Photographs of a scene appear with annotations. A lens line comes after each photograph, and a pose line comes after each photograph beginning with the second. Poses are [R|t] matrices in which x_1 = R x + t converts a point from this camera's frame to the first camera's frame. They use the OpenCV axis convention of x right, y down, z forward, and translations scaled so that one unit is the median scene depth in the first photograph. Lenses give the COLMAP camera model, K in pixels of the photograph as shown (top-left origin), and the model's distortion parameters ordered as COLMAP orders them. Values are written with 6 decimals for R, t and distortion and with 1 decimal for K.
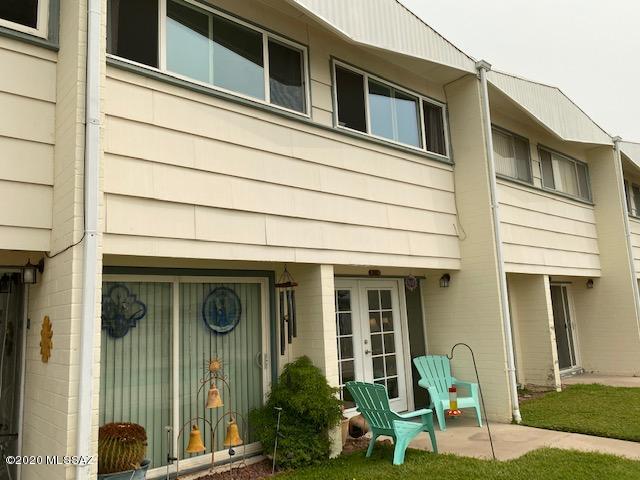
lens RADIAL K [[496.3, 0, 320.0], [0, 496.3, 240.0], [0, 0, 1]] dist [0.001278, -0.000219]
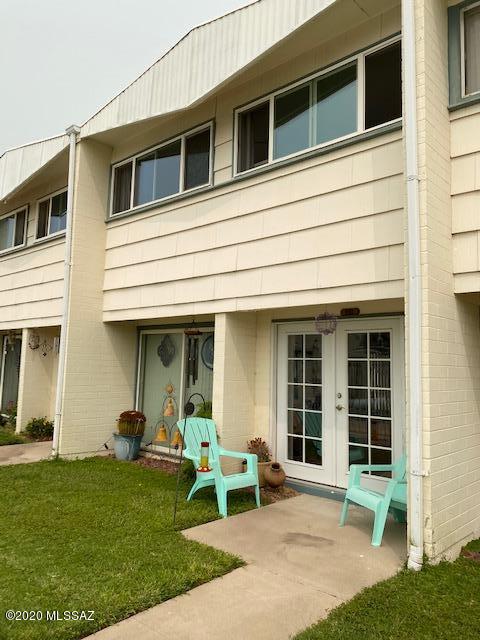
lens RADIAL K [[486.6, 0, 240.0], [0, 486.6, 320.0], [0, 0, 1]] dist [-0.041267, -0.000761]
pose [[0.098548, -0.043587, -0.994177, 0.945086], [0.121602, 0.992081, -0.031442, 0.089937], [0.987675, -0.117795, 0.103068, 0.814090]]
